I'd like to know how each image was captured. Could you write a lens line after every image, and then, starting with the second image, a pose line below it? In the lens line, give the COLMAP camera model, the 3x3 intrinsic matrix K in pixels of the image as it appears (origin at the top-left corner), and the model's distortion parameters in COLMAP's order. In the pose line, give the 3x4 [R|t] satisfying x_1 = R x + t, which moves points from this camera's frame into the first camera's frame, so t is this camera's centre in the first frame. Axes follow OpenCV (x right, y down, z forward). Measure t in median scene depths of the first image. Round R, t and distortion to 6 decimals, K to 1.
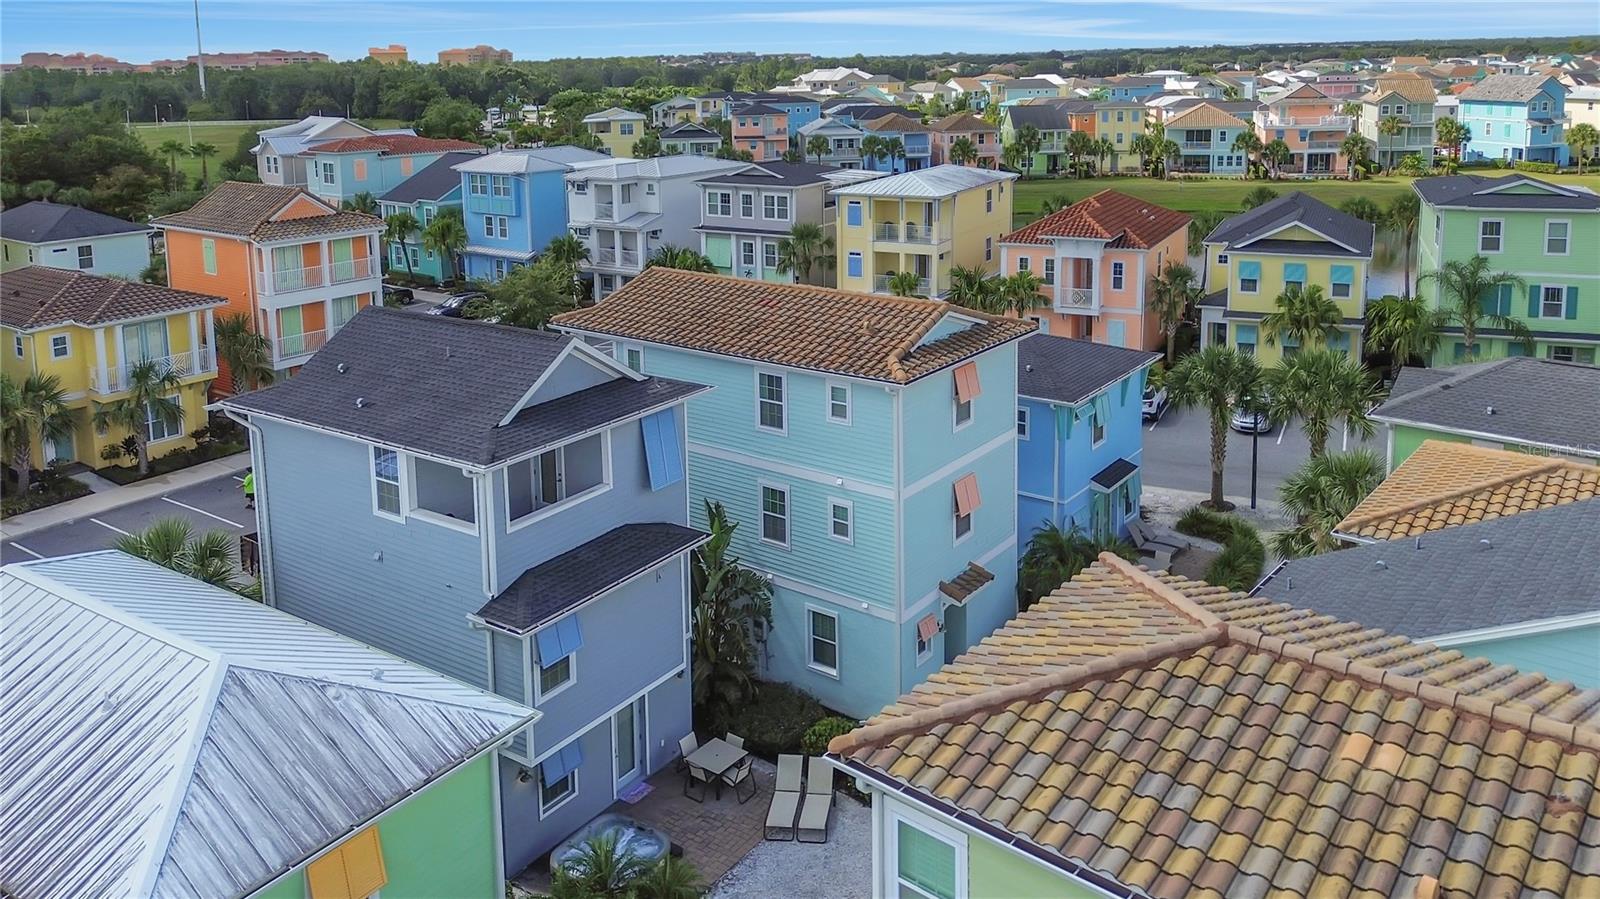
lens RADIAL K [[1129.0, 0, 860.5], [0, 1129.0, 243.7], [0, 0, 1]] dist [0.025450, -0.015179]
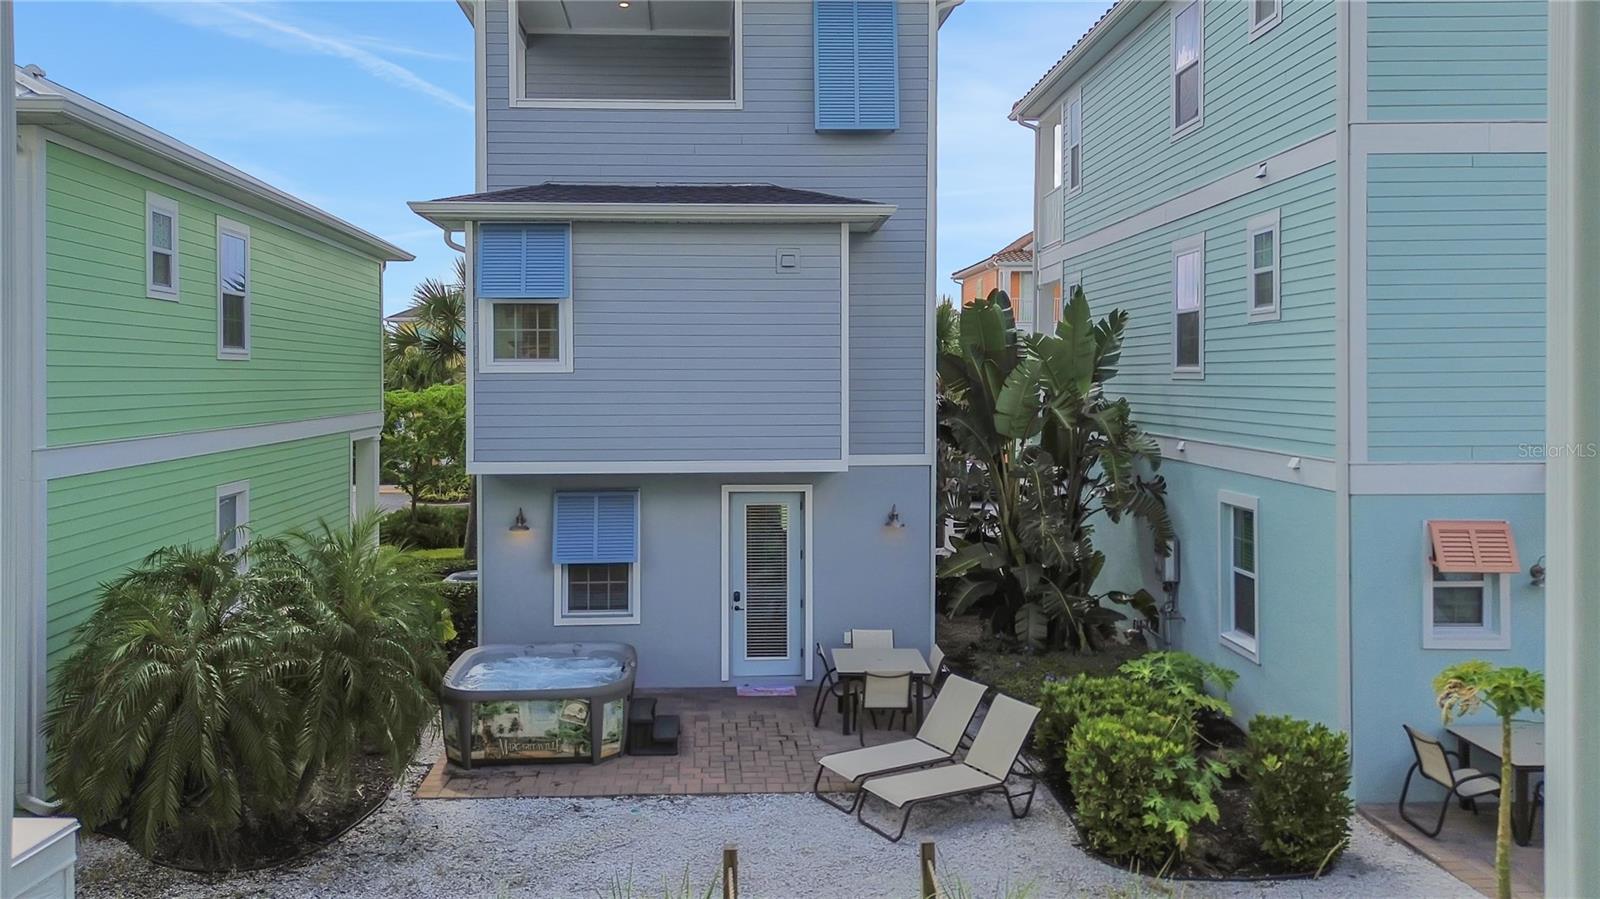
lens RADIAL K [[1129.0, 0, 776.0], [0, 1129.0, 387.4], [0, 0, 1]] dist [0.025450, -0.015179]
pose [[0.575608, 0.003211, -0.817720, 0.220138], [-0.104469, 0.992087, -0.069643, 0.323536], [0.811025, 0.125514, 0.571388, 0.579734]]
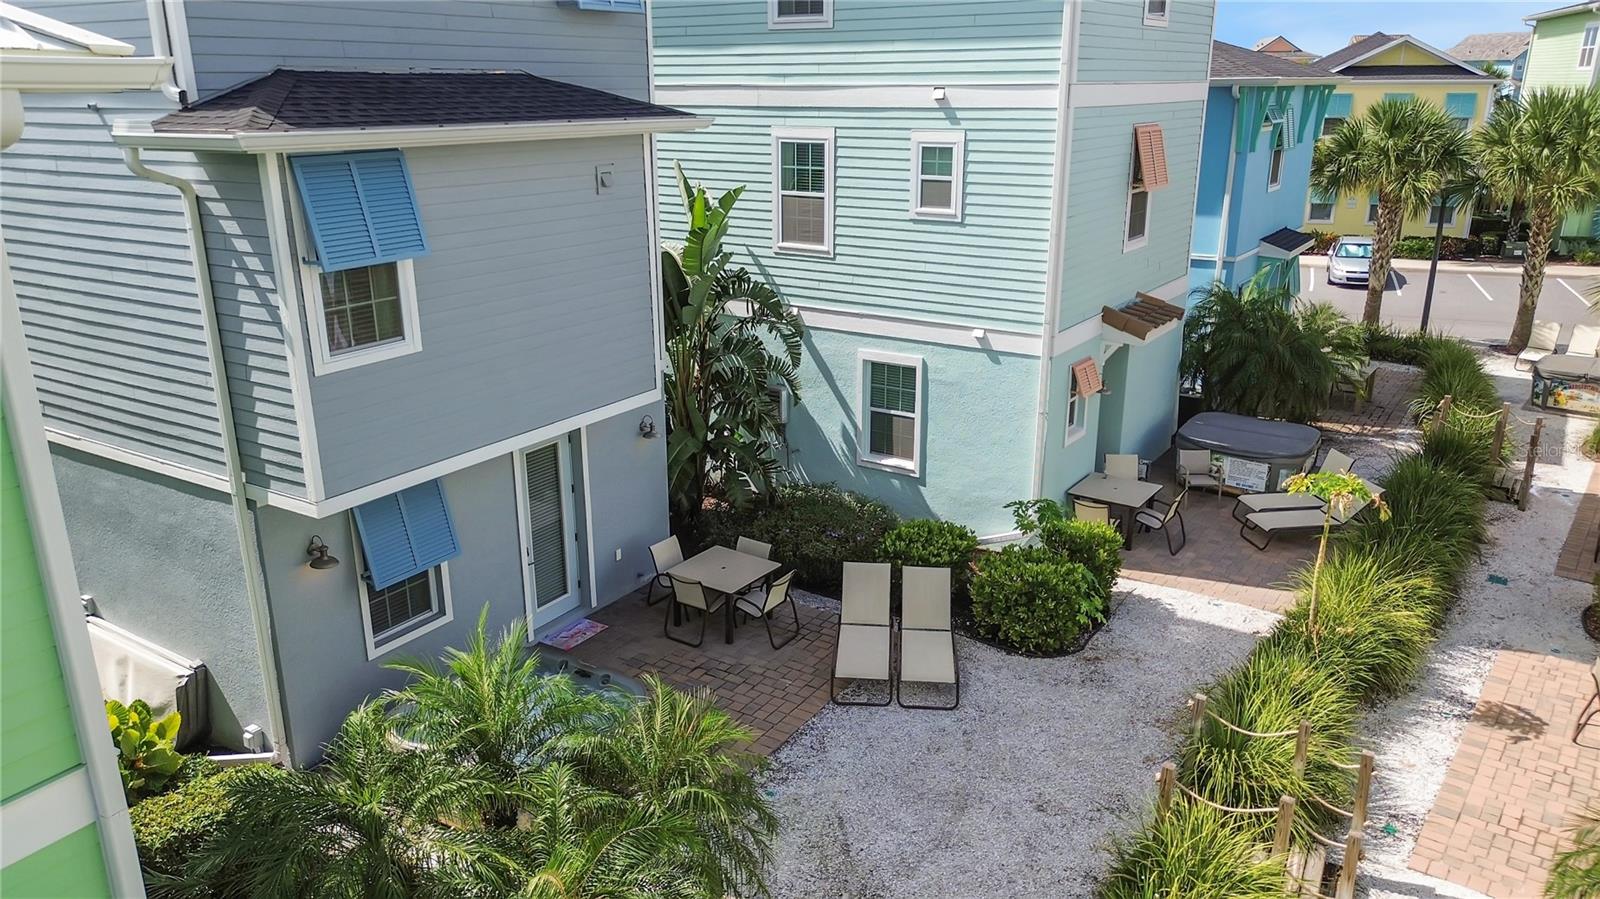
lens RADIAL K [[1129.0, 0, 794.7], [0, 1129.0, 449.9], [0, 0, 1]] dist [0.025450, -0.015179]
pose [[0.999956, -0.000964, 0.009348, -0.085246], [-0.000725, 0.983849, 0.179001, 0.263027], [-0.009369, -0.178999, 0.983805, 0.428950]]
